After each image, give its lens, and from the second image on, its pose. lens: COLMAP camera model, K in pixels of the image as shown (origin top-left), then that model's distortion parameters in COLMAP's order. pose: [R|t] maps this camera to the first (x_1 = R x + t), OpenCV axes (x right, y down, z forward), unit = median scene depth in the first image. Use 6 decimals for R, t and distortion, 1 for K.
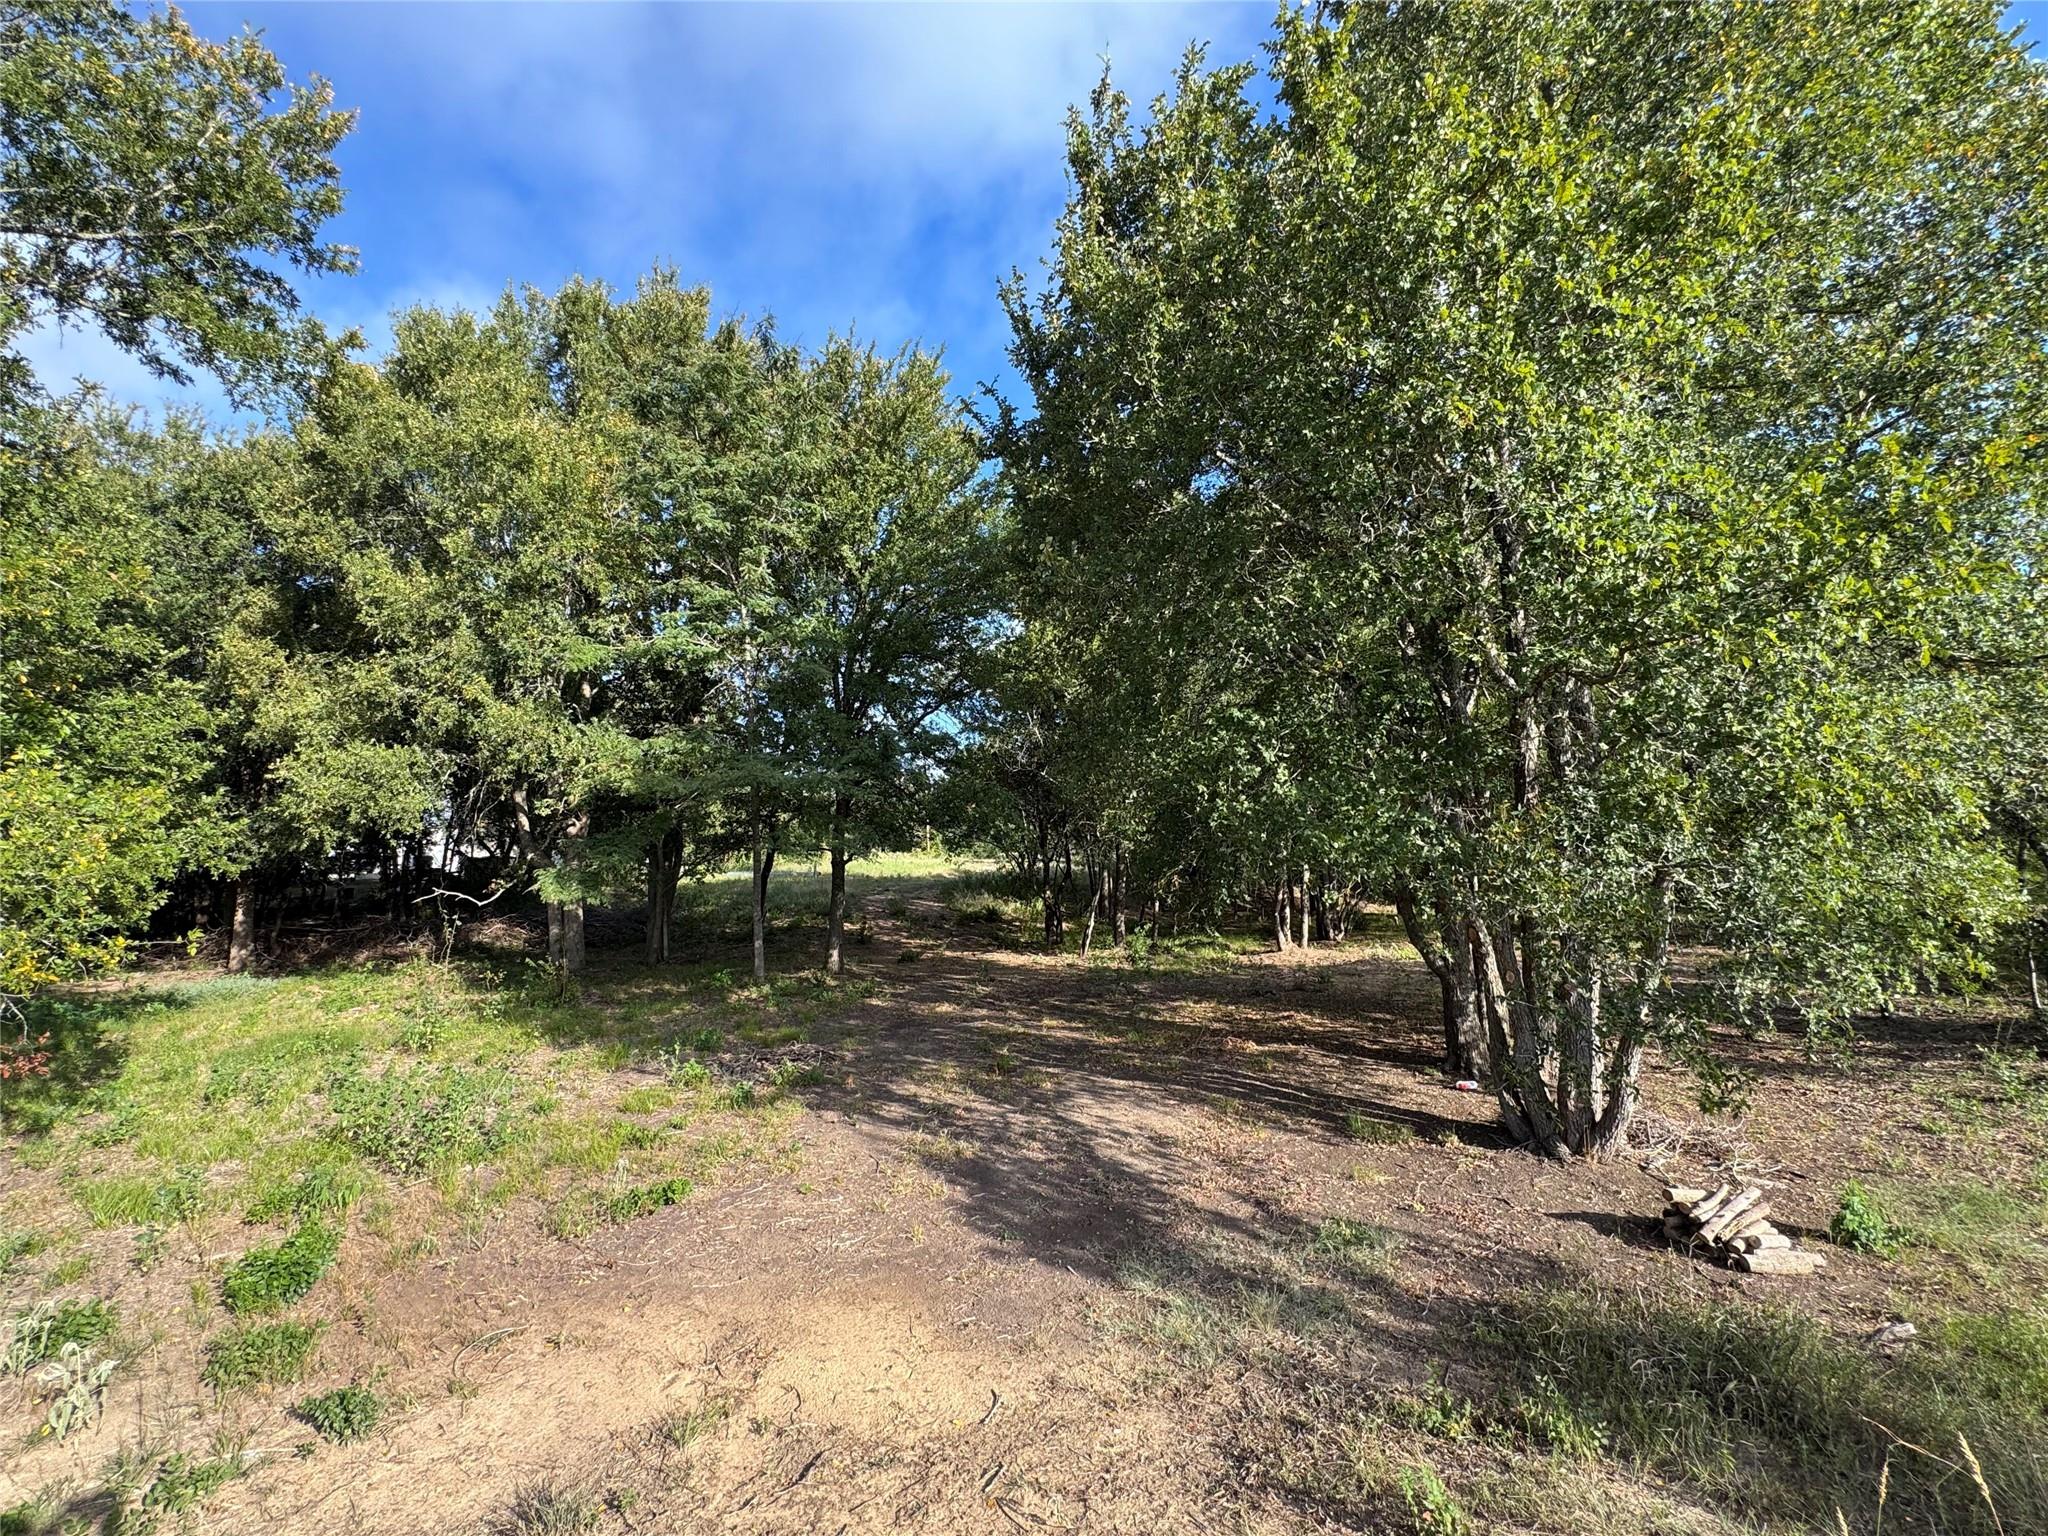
lens RADIAL K [[897.3, 0, 1029.2], [0, 897.3, 779.0], [0, 0, 1]] dist [0.000019, 0.000351]
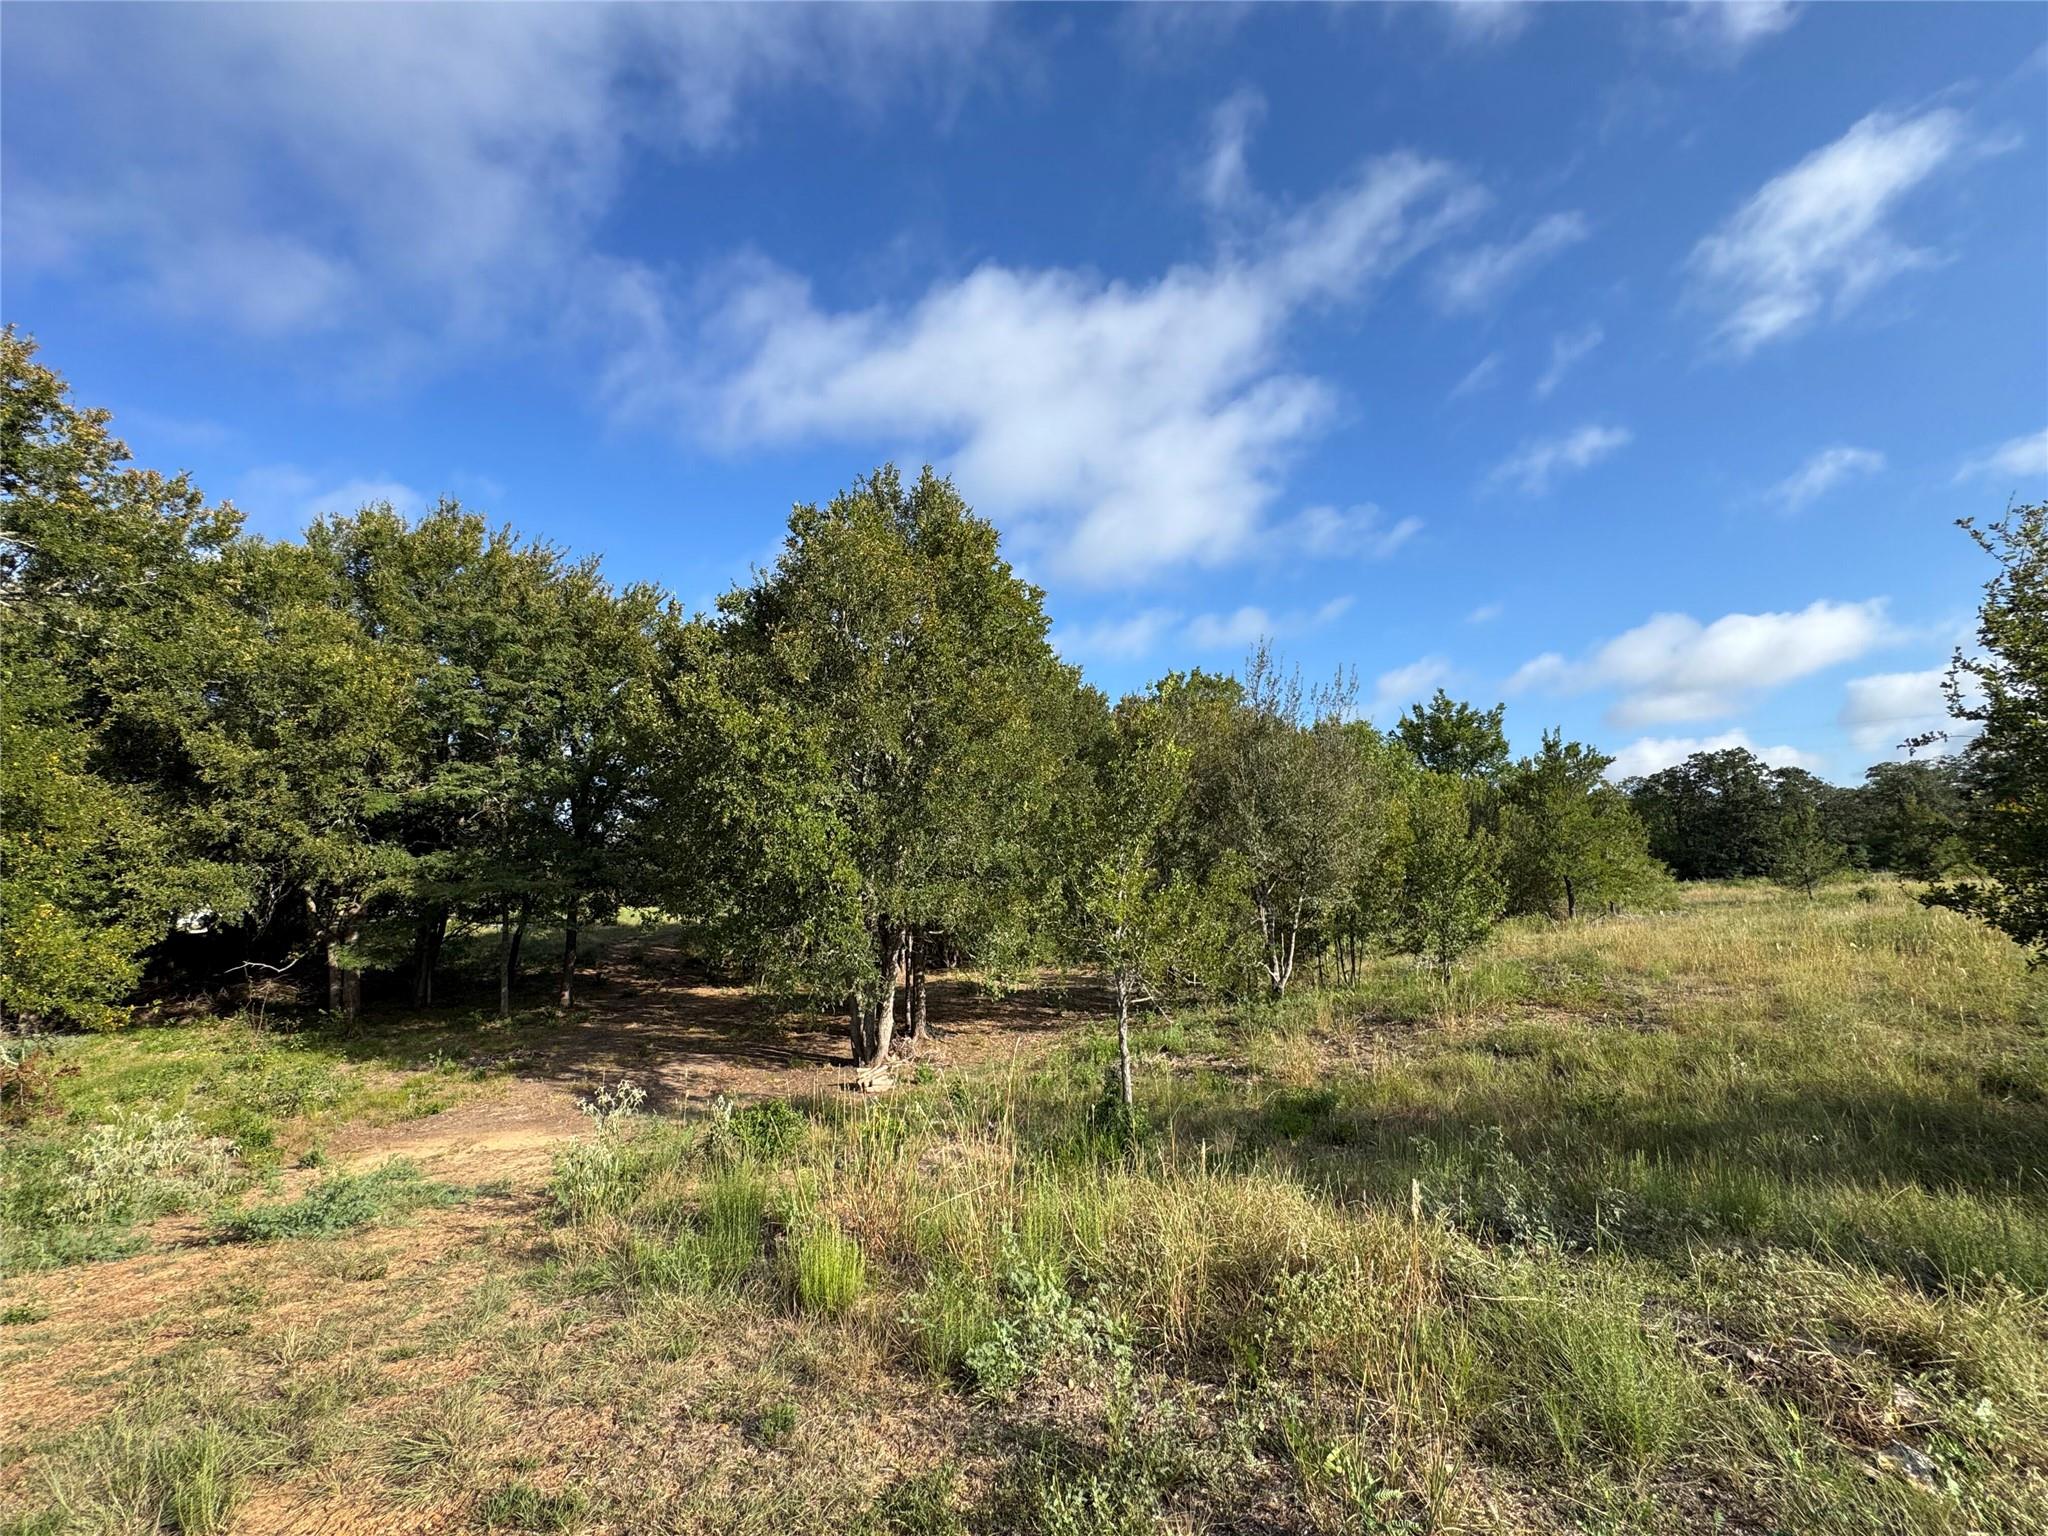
lens RADIAL K [[826.1, 0, 1030.3], [0, 826.1, 770.6], [0, 0, 1]] dist [0.001152, -0.000041]
pose [[0.970510, 0.015605, 0.240556, 0.227295], [-0.002597, 0.998521, -0.054296, -0.115956], [-0.241048, 0.052070, 0.969115, -0.600277]]
